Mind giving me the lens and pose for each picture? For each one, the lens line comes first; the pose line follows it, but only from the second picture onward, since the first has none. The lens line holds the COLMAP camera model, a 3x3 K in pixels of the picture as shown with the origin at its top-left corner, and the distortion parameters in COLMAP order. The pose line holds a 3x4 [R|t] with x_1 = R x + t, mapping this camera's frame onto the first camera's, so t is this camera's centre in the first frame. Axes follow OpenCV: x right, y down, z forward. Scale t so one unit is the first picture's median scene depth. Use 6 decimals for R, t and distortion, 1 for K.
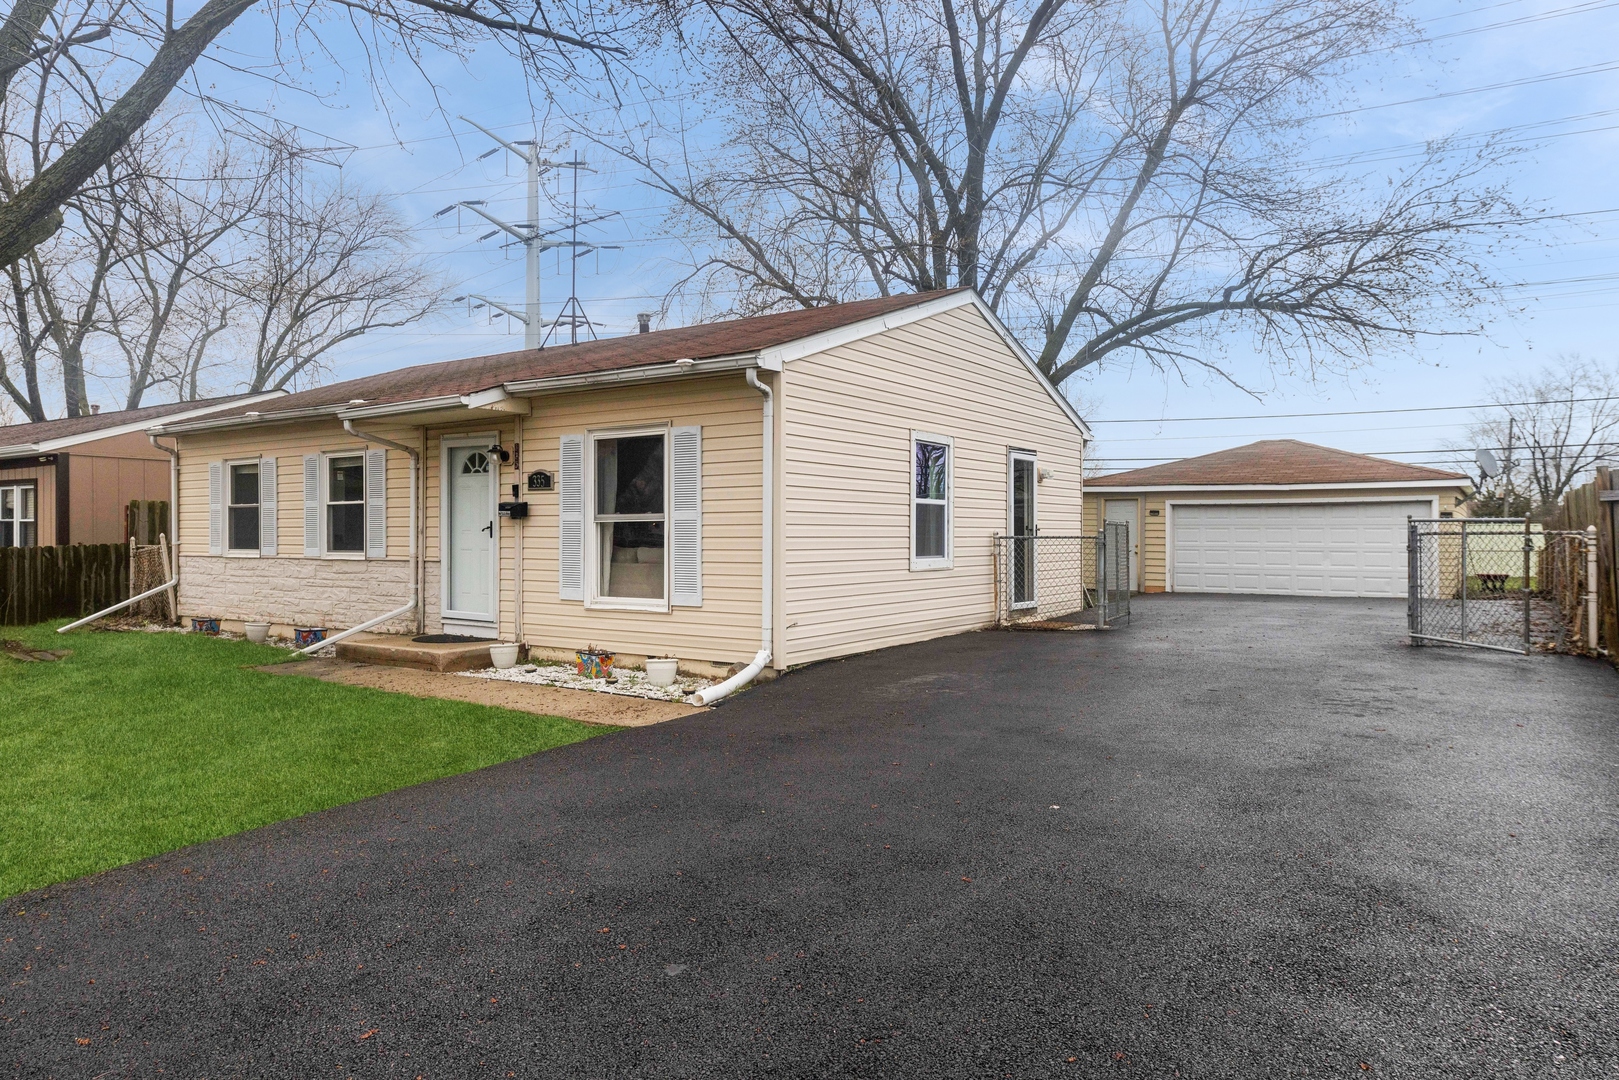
lens RADIAL K [[1083.4, 0, 807.7], [0, 1083.4, 533.2], [0, 0, 1]] dist [0.009466, -0.001144]
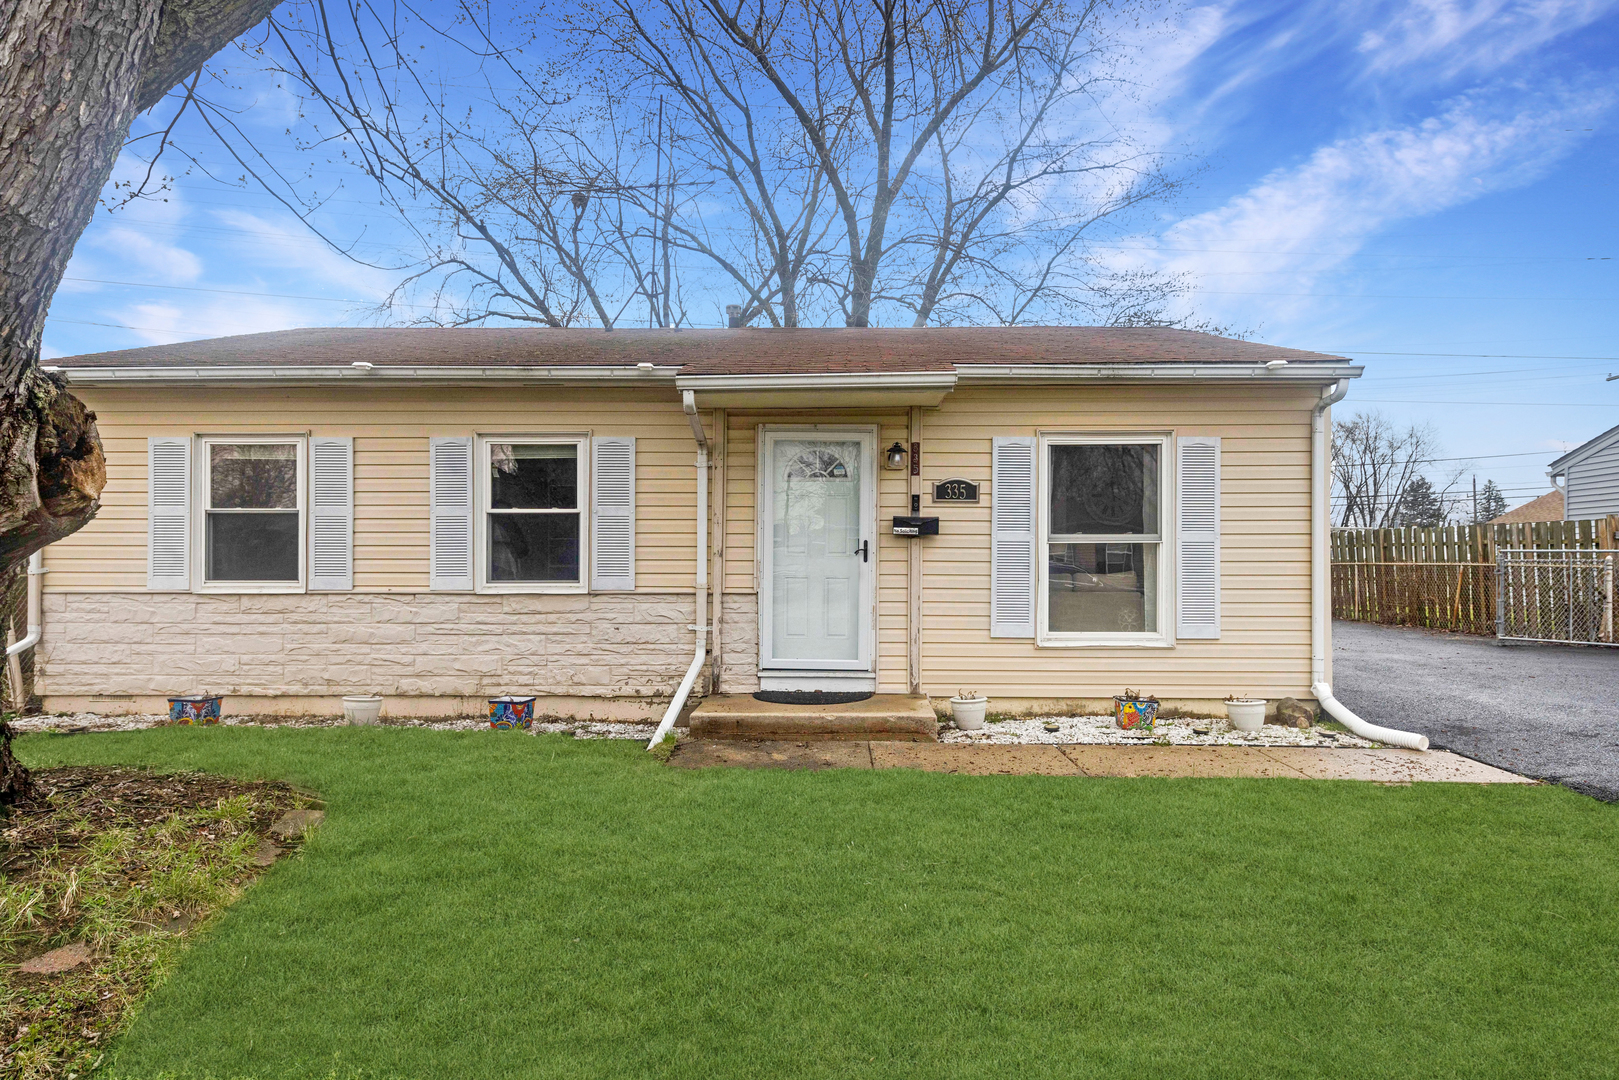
lens RADIAL K [[902.9, 0, 808.9], [0, 902.9, 553.3], [0, 0, 1]] dist [0.015393, -0.000091]
pose [[0.824637, 0.002766, 0.565655, -0.705453], [-0.001809, 0.999996, -0.002253, -0.000267], [-0.565659, 0.000834, 0.824639, 0.499280]]
